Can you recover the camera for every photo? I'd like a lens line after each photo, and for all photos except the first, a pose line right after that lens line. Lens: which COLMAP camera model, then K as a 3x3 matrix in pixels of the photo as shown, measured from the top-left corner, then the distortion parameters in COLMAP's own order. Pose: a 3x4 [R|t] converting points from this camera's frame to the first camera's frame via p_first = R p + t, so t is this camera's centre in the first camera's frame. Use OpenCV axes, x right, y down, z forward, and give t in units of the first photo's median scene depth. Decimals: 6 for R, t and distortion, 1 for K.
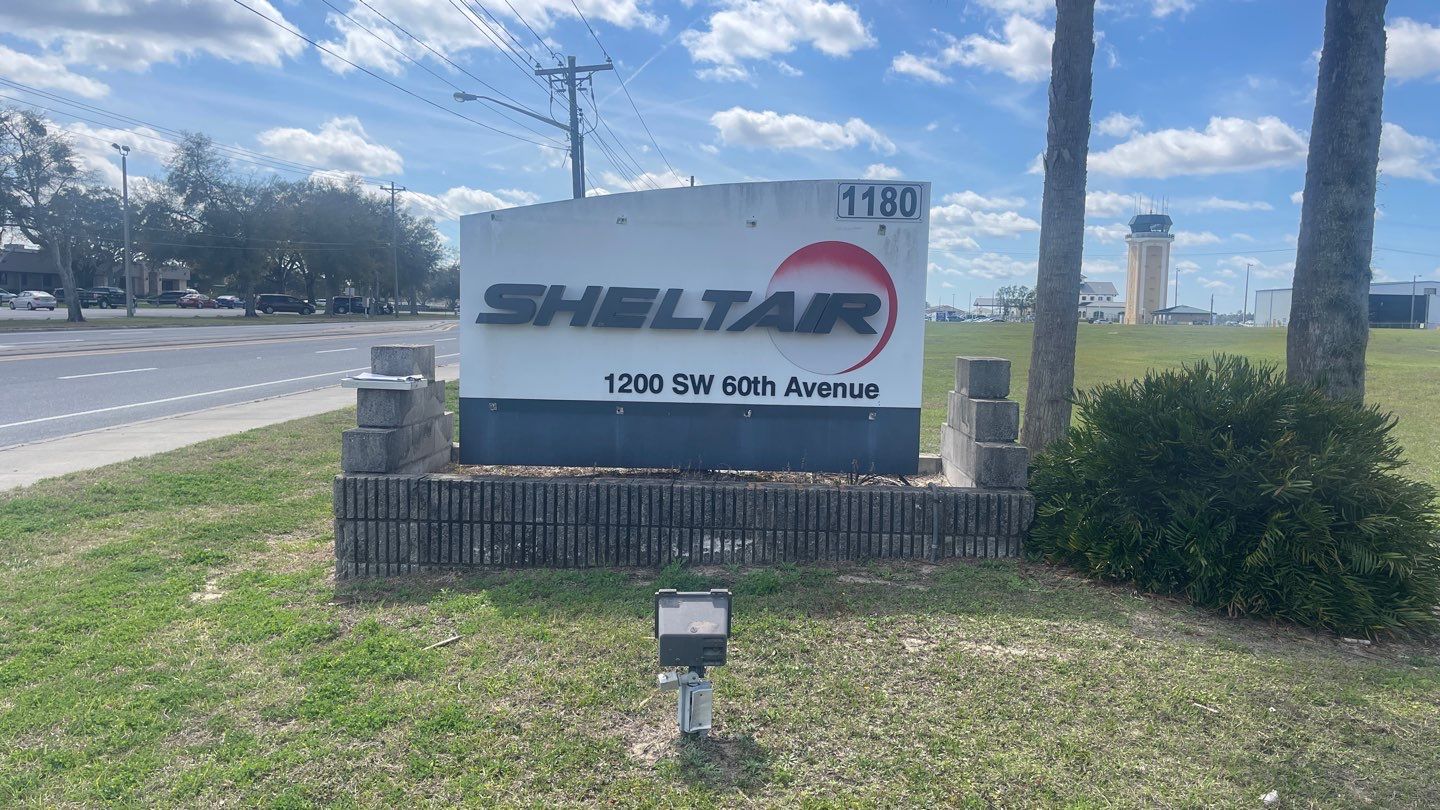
lens RADIAL K [[1101.0, 0, 740.4], [0, 1101.0, 407.5], [0, 0, 1]] dist [0.043457, -0.047022]
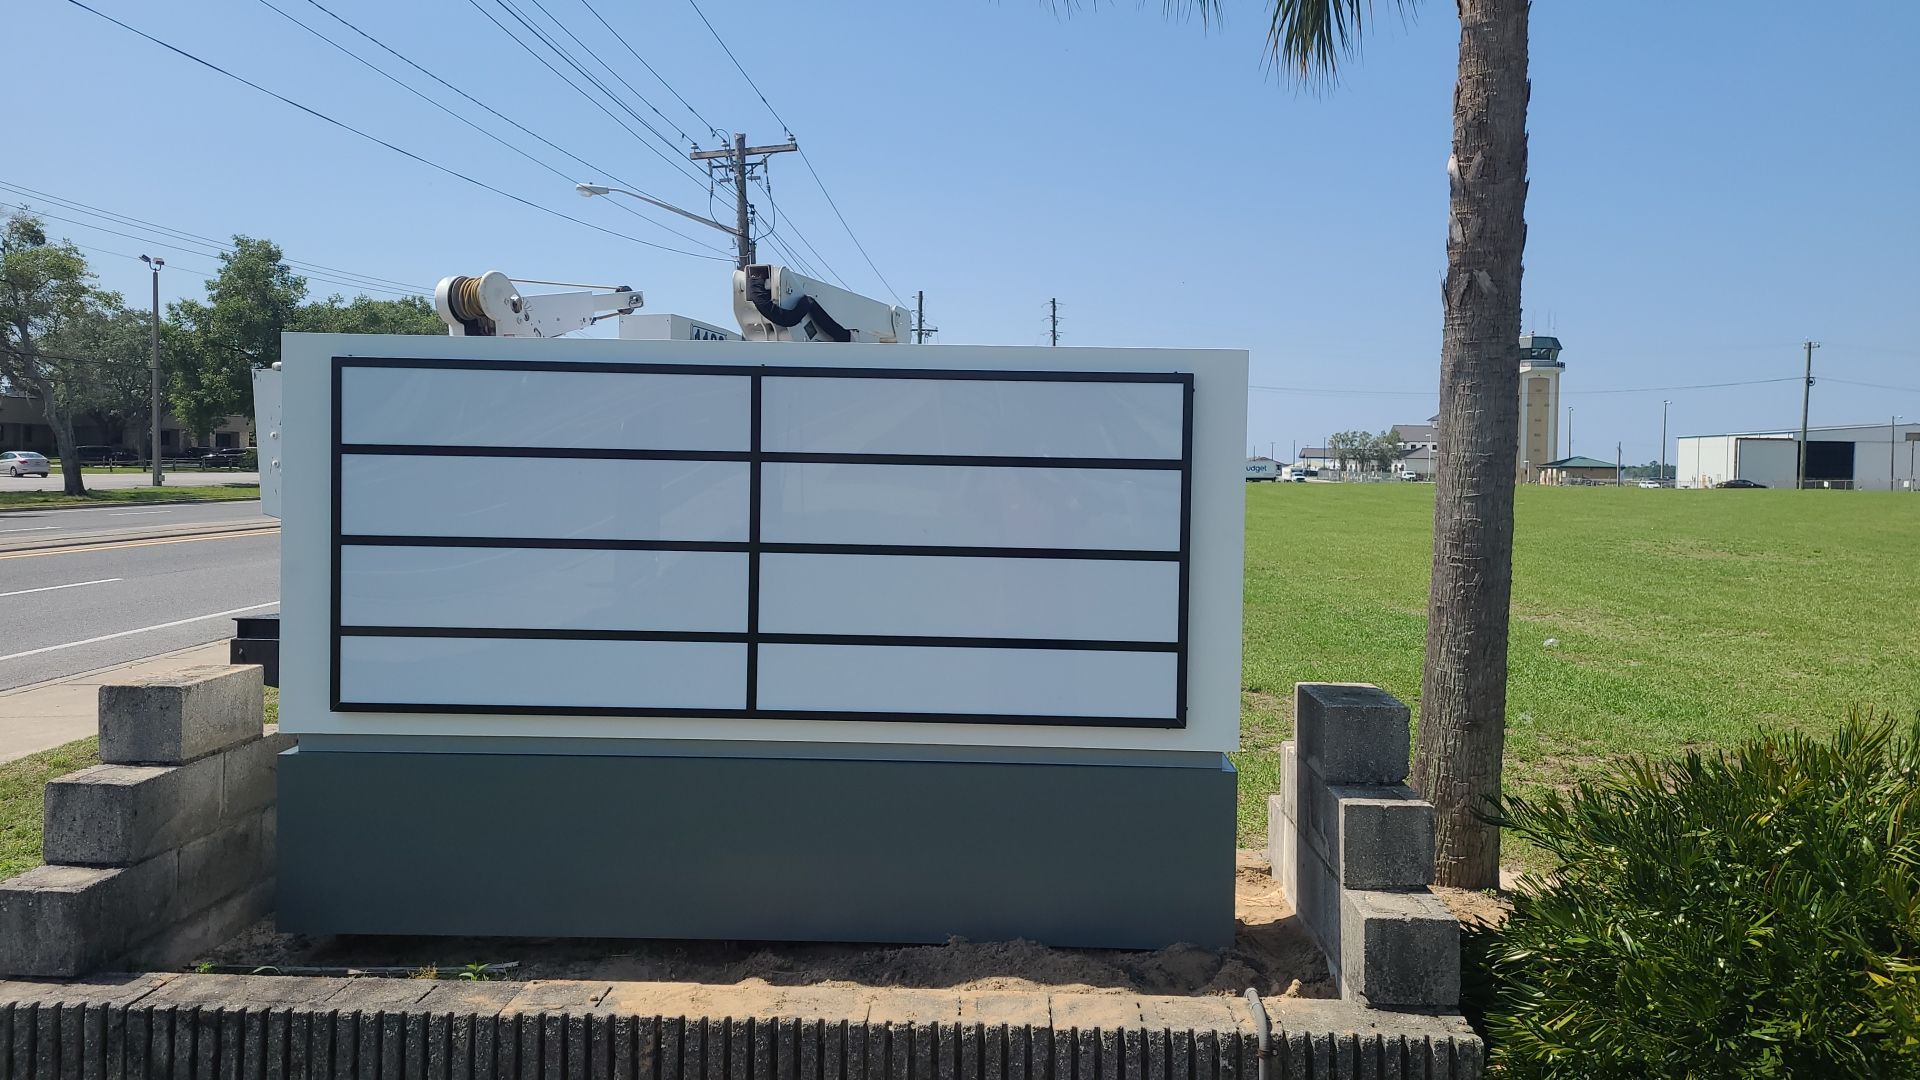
lens RADIAL K [[1471.7, 0, 979.1], [0, 1471.7, 470.5], [0, 0, 1]] dist [0.030516, -0.007275]
pose [[0.999964, -0.005841, -0.006080, 0.058704], [0.005308, 0.996425, -0.084317, -0.091678], [0.006551, 0.084281, 0.996420, 0.338423]]
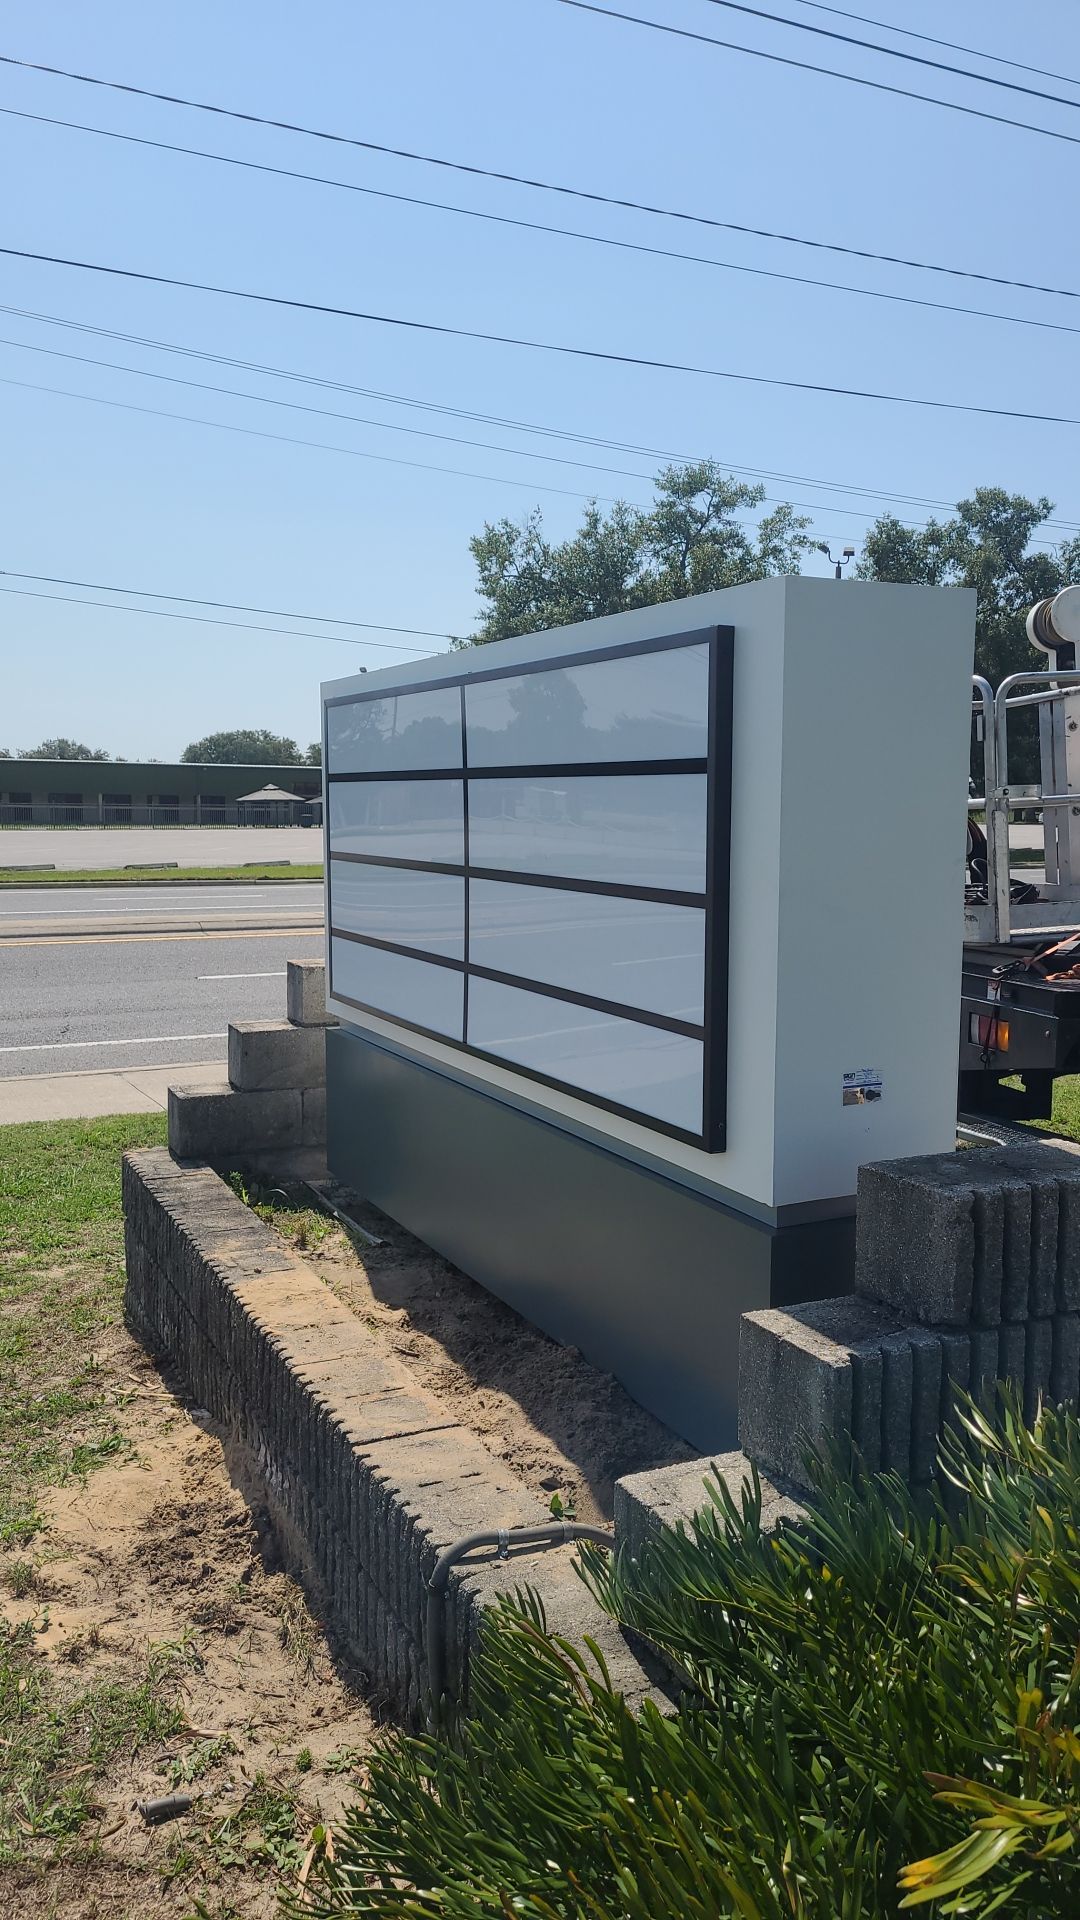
lens RADIAL K [[1442.8, 0, 540.0], [0, 1442.8, 960.0], [0, 0, 1]] dist [0.045966, 0.001906]
pose [[0.465409, 0.079018, -0.881562, 0.487450], [-0.078684, 0.995757, 0.047714, -0.107078], [0.881591, 0.047158, 0.469652, 0.730139]]
